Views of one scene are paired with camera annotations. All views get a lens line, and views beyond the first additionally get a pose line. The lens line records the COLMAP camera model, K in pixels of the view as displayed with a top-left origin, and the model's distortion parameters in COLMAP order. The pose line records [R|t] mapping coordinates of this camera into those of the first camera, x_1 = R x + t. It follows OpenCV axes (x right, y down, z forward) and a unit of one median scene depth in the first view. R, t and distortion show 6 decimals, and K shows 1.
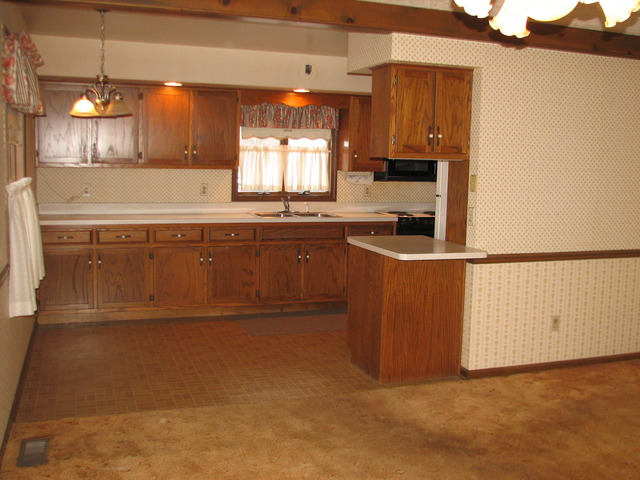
lens RADIAL K [[696.7, 0, 319.6], [0, 696.7, 239.9], [0, 0, 1]] dist [-0.111085, 0.000000]
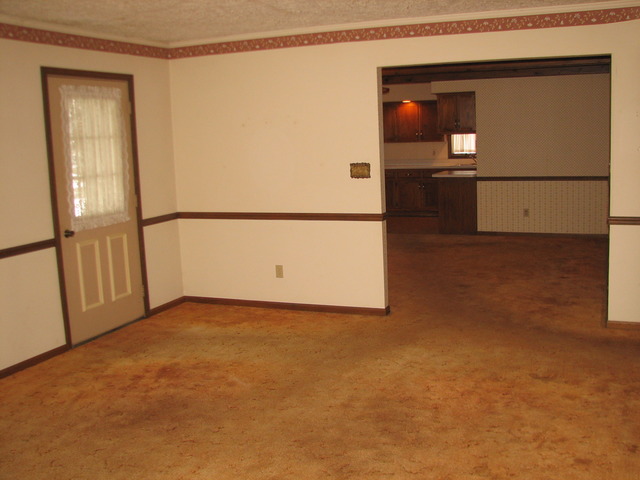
lens RADIAL K [[696.7, 0, 325.0], [0, 696.7, 237.7], [0, 0, 1]] dist [-0.111085, 0.000000]
pose [[0.743841, 0.051910, -0.666337, 1.225393], [-0.033717, 0.998624, 0.040157, 0.130290], [0.667505, -0.007403, 0.744568, -0.869466]]
